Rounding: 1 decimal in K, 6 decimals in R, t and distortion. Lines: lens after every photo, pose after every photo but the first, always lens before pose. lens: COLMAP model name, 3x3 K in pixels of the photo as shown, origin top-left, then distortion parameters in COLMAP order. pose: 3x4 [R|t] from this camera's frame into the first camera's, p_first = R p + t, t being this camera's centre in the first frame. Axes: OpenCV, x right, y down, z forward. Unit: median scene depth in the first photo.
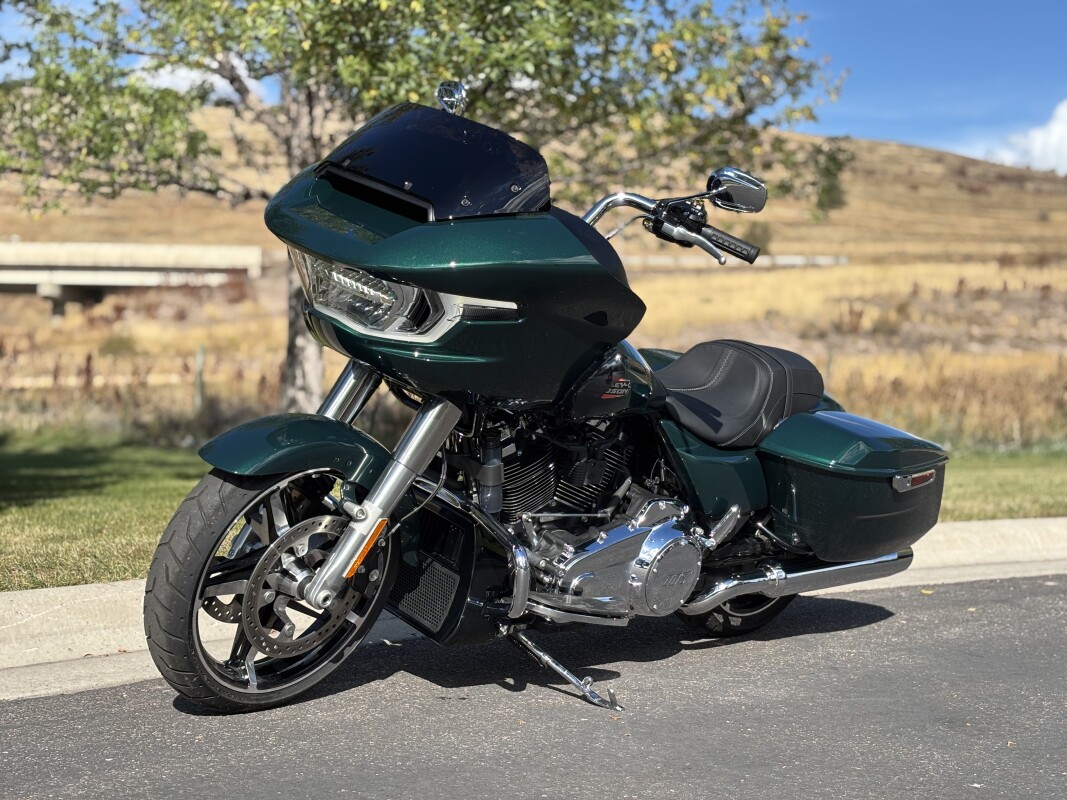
lens RADIAL K [[1598.2, 0, 533.5], [0, 1598.2, 400.0], [0, 0, 1]] dist [0.073242, 0.040020]
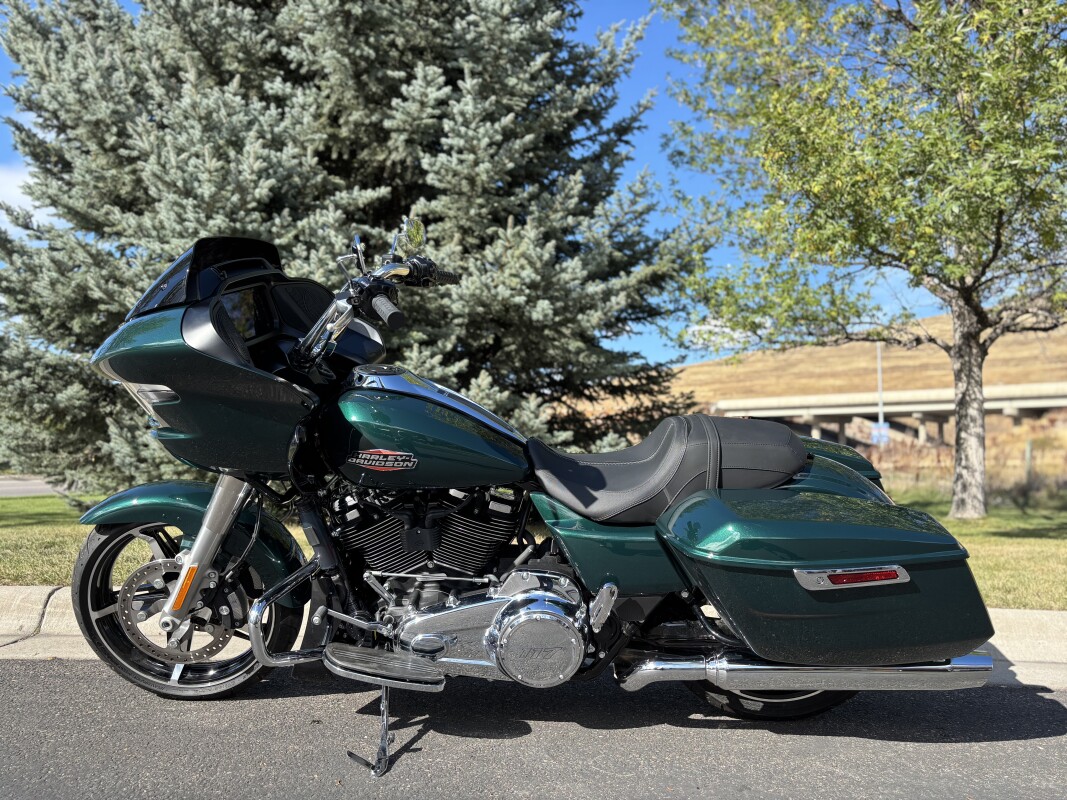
lens RADIAL K [[821.0, 0, 533.5], [0, 821.0, 400.0], [0, 0, 1]] dist [-0.027457, -0.002442]
pose [[0.656930, -0.058102, -0.751710, 0.158453], [-0.009827, 0.996282, -0.085594, -0.000602], [0.753888, 0.063616, 0.653916, 0.216053]]
